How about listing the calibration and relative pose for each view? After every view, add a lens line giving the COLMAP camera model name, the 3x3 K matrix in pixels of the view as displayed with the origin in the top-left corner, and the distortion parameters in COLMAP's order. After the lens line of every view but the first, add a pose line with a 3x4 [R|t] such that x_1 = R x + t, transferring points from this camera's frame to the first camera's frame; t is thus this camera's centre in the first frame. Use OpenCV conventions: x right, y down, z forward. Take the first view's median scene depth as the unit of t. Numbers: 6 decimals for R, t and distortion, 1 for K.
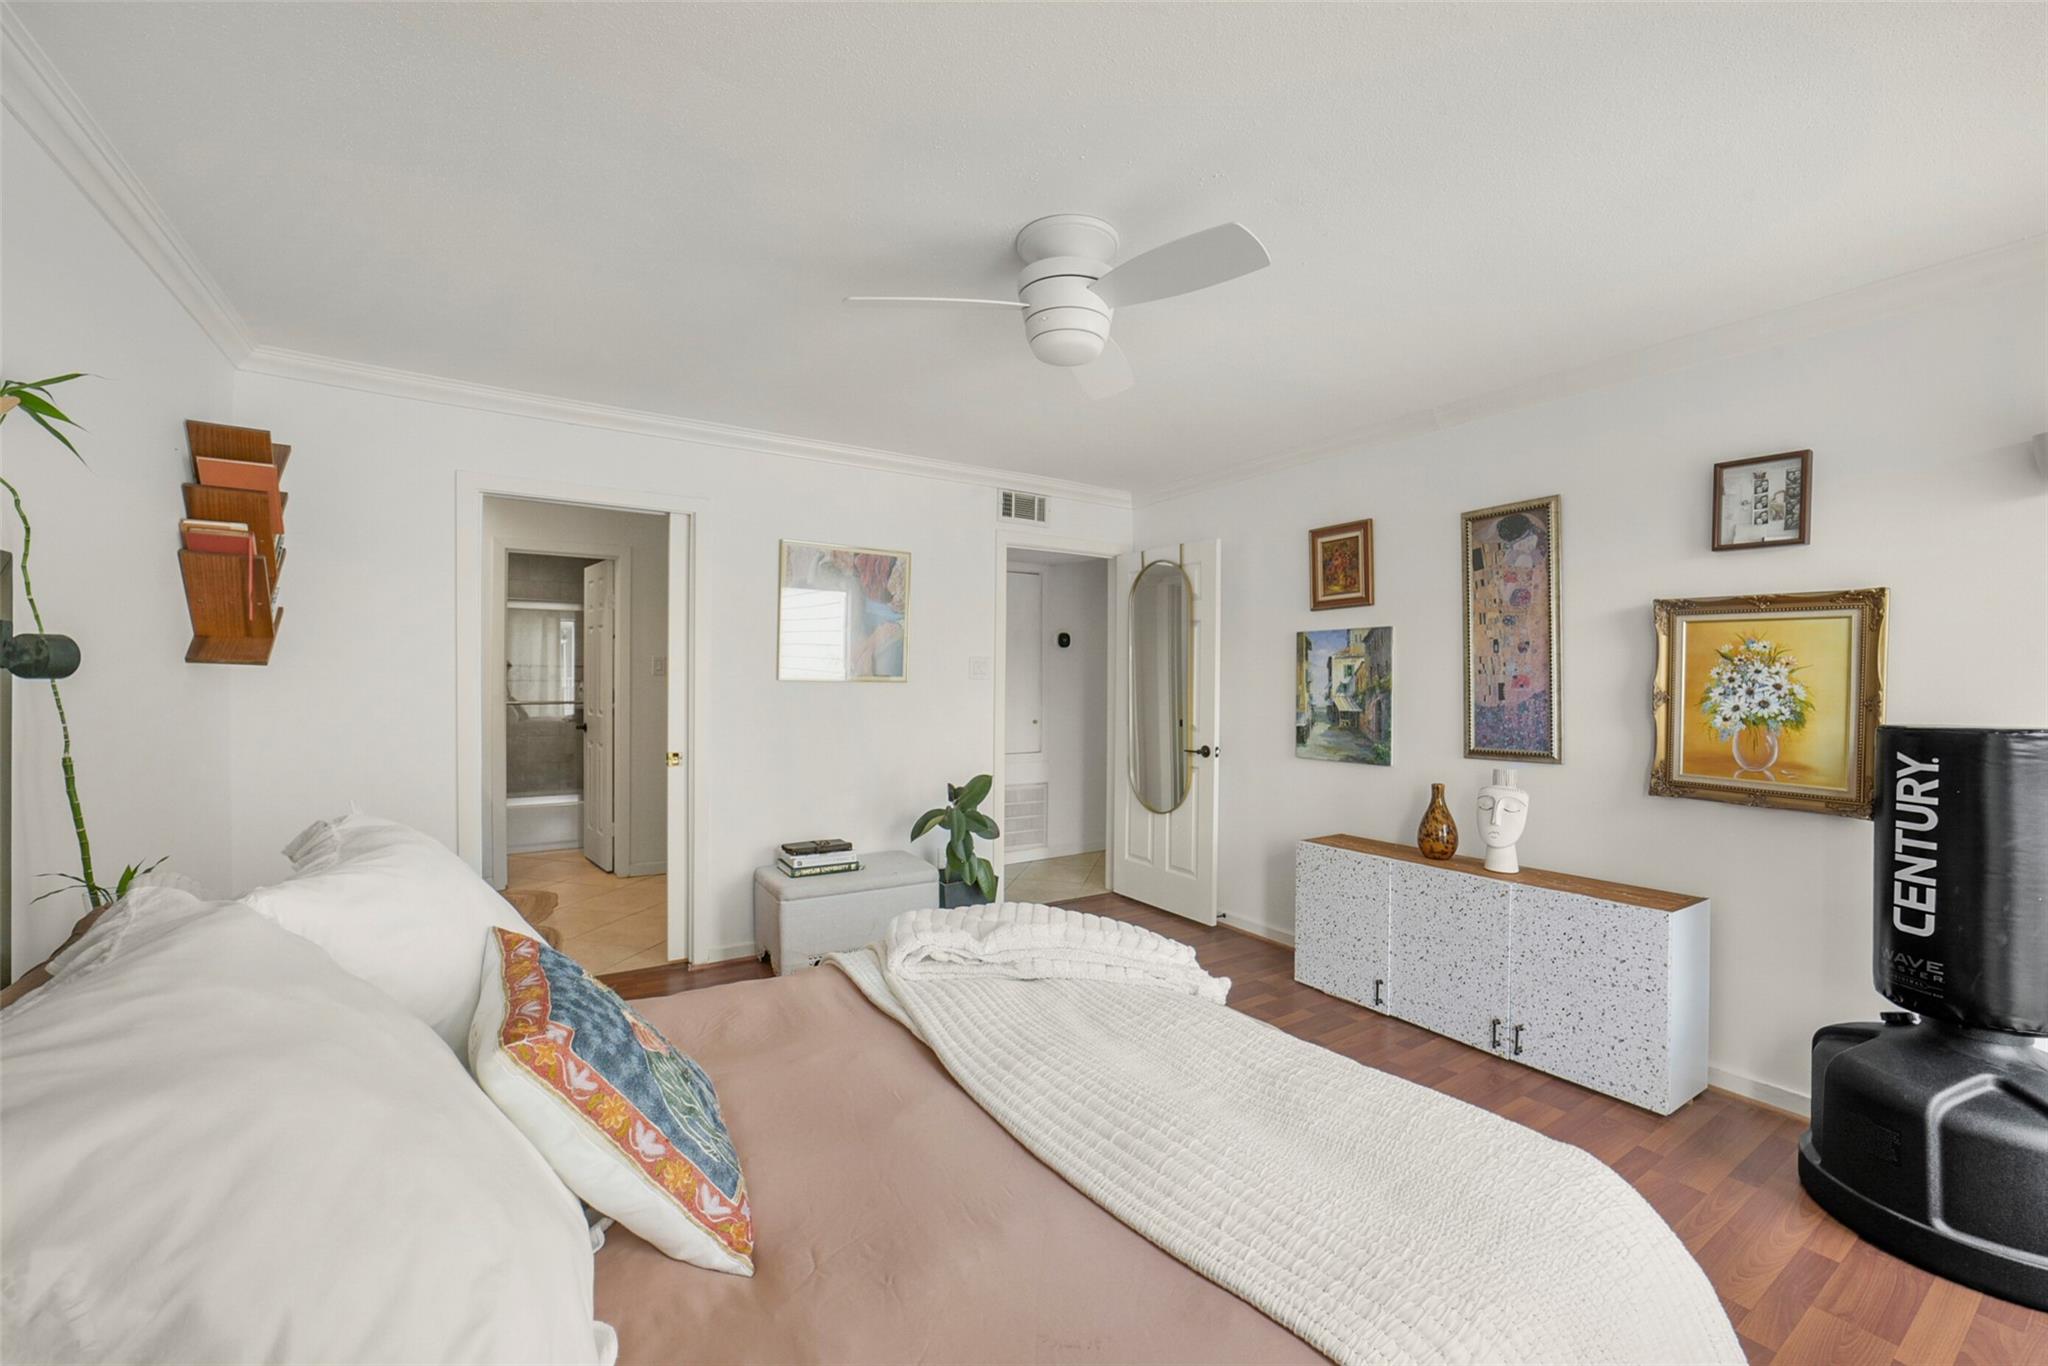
lens RADIAL K [[809.6, 0, 1024.8], [0, 809.6, 686.8], [0, 0, 1]] dist [-0.029028, 0.010227]
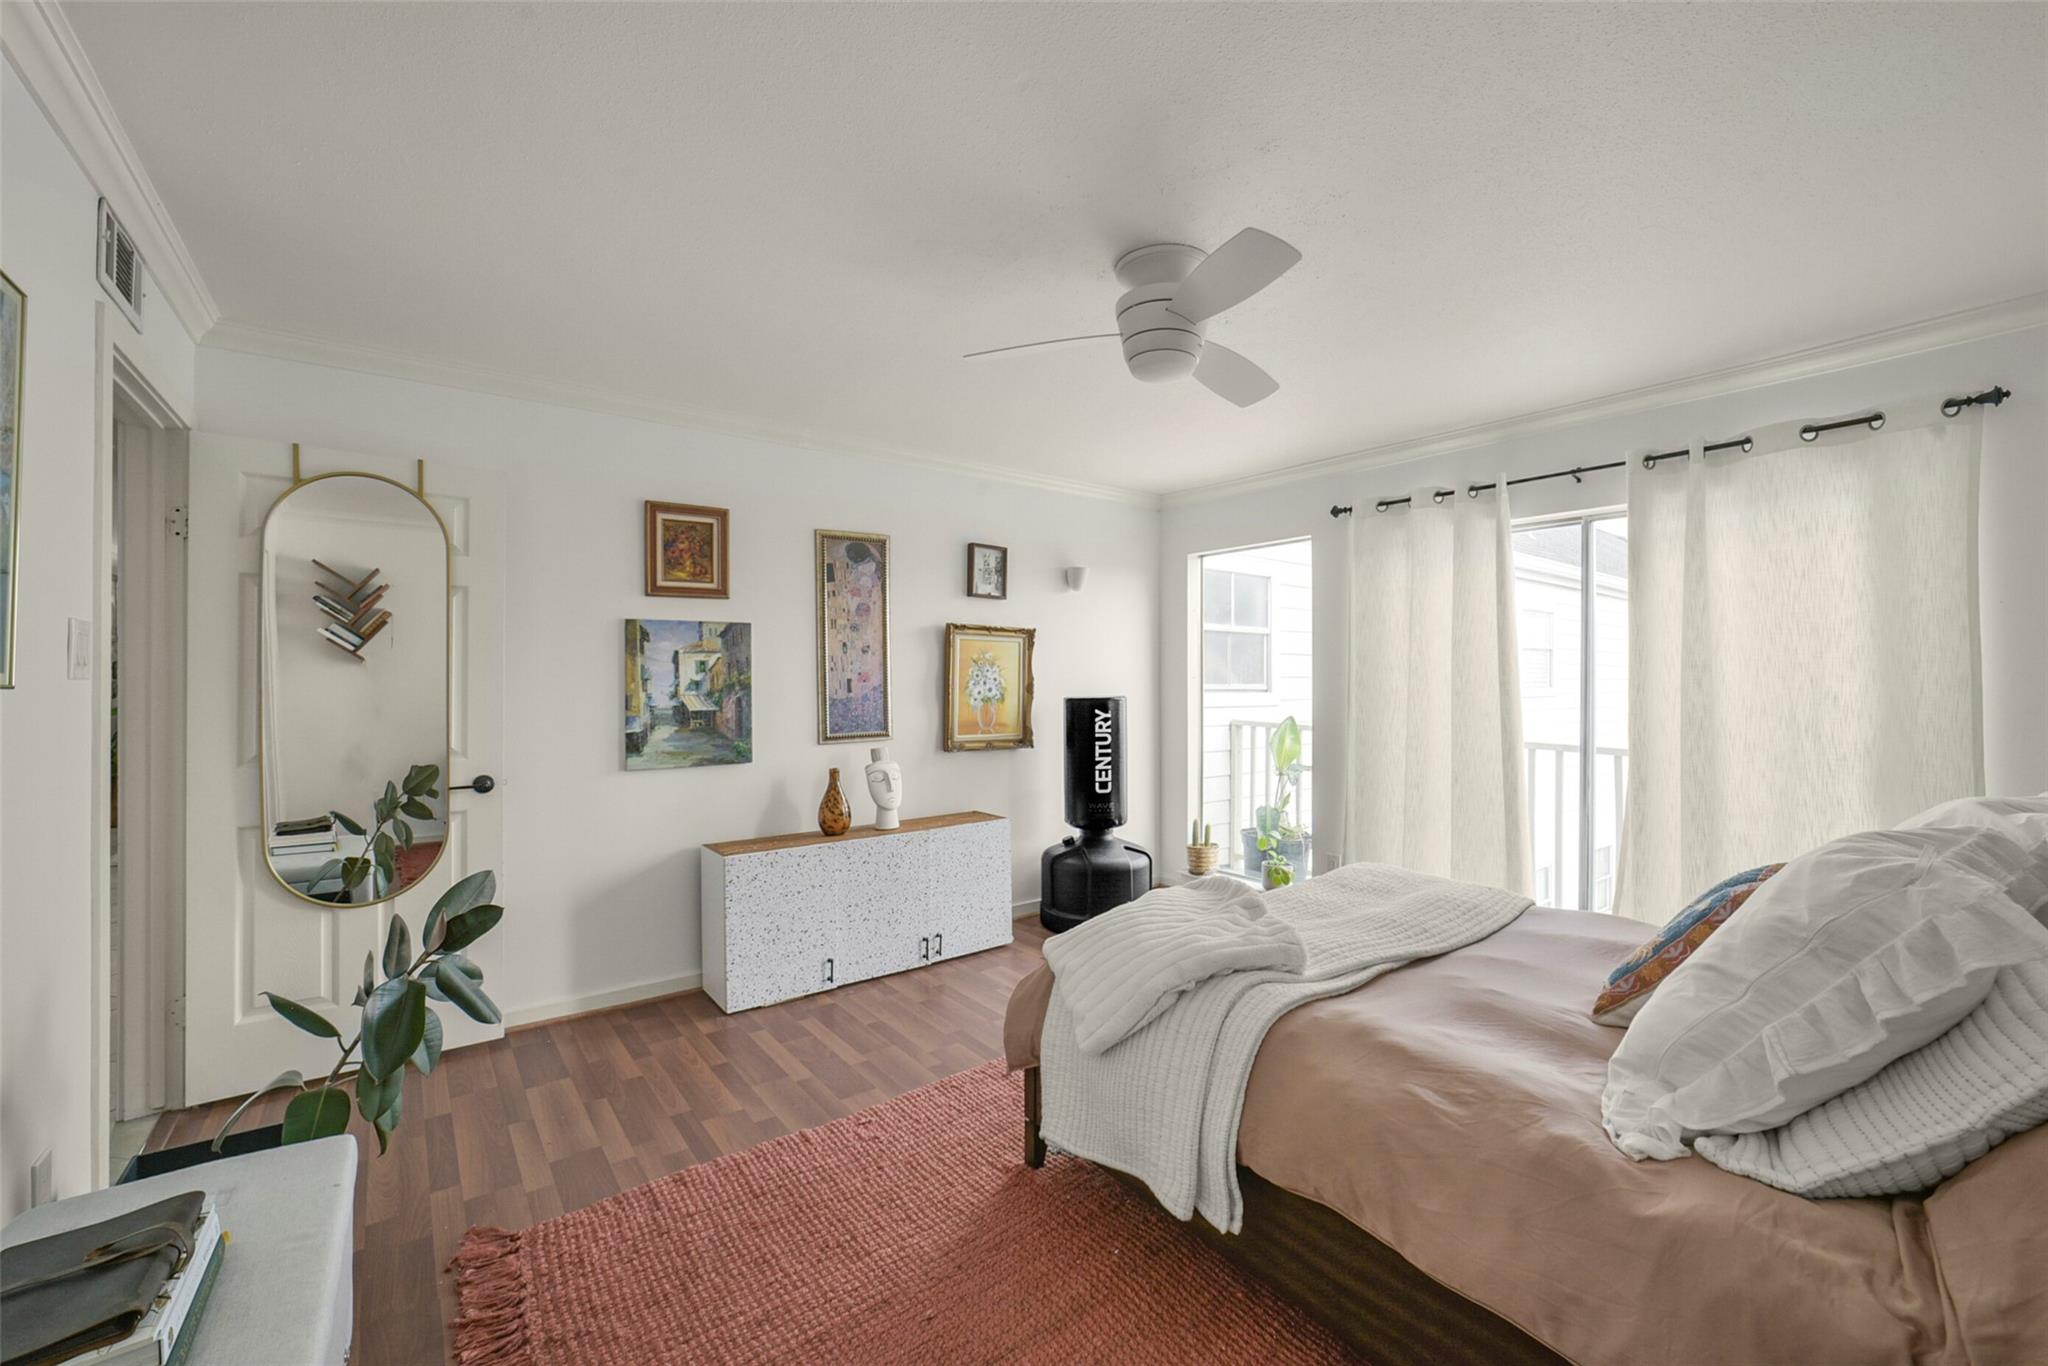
lens RADIAL K [[809.6, 0, 1024.8], [0, 809.6, 686.8], [0, 0, 1]] dist [-0.029028, 0.010227]
pose [[-0.065461, -0.014635, 0.997748, -0.578082], [0.010802, 0.999823, 0.015374, -0.007589], [-0.997797, 0.011784, -0.065291, 0.735818]]
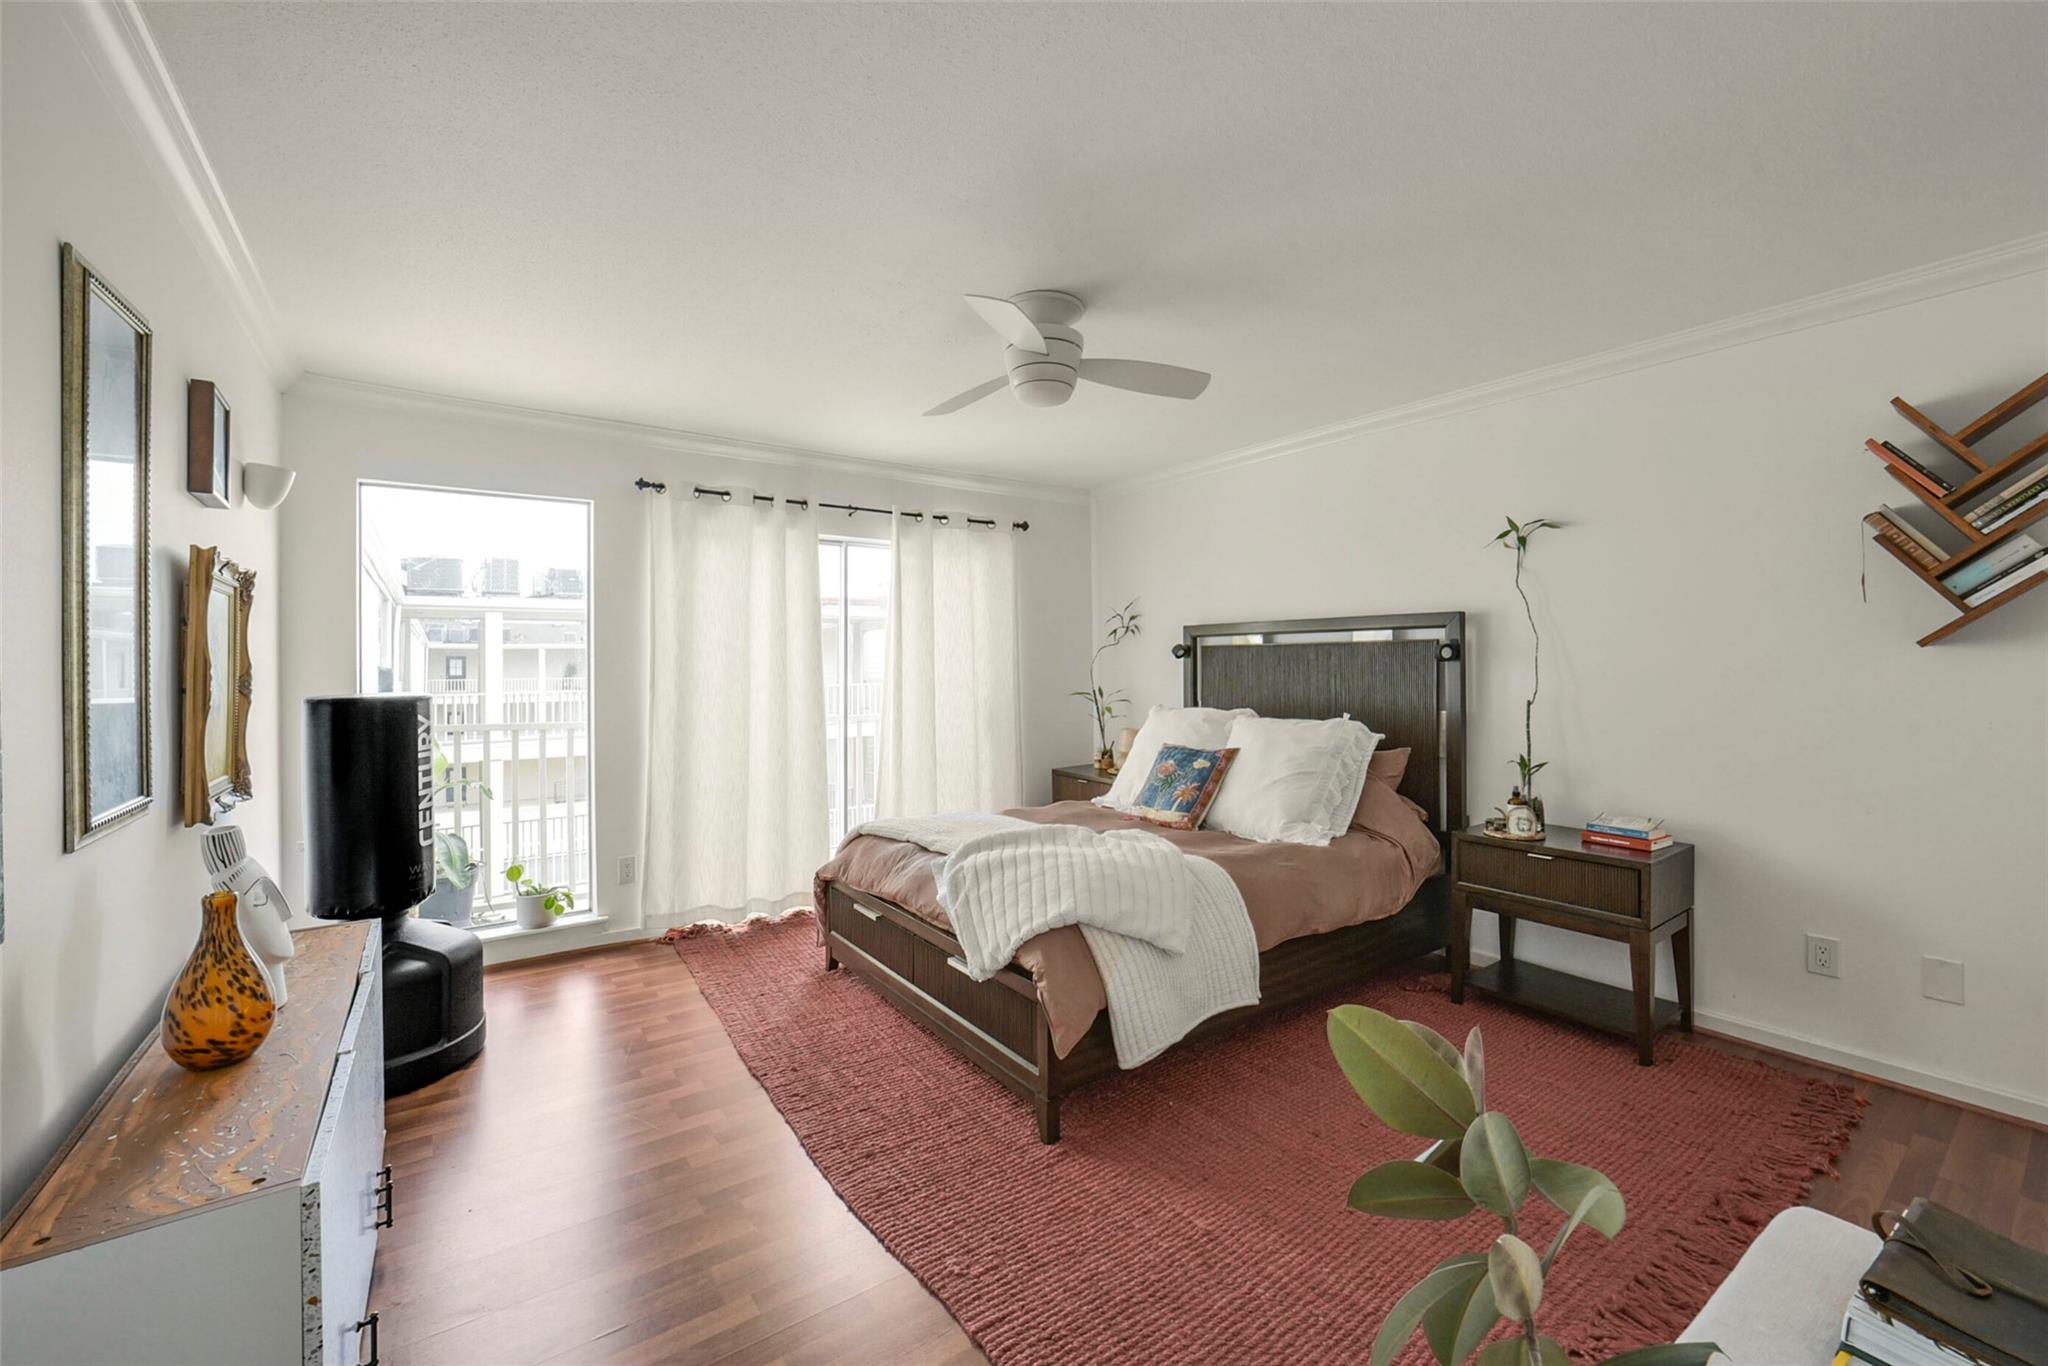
lens RADIAL K [[826.5, 0, 1022.9], [0, 826.5, 701.7], [0, 0, 1]] dist [-0.031255, 0.008009]
pose [[-0.999878, 0.005254, -0.014710, 0.063169], [0.004533, 0.998807, 0.048631, 0.000069], [0.014947, 0.048559, -0.998708, 1.309622]]
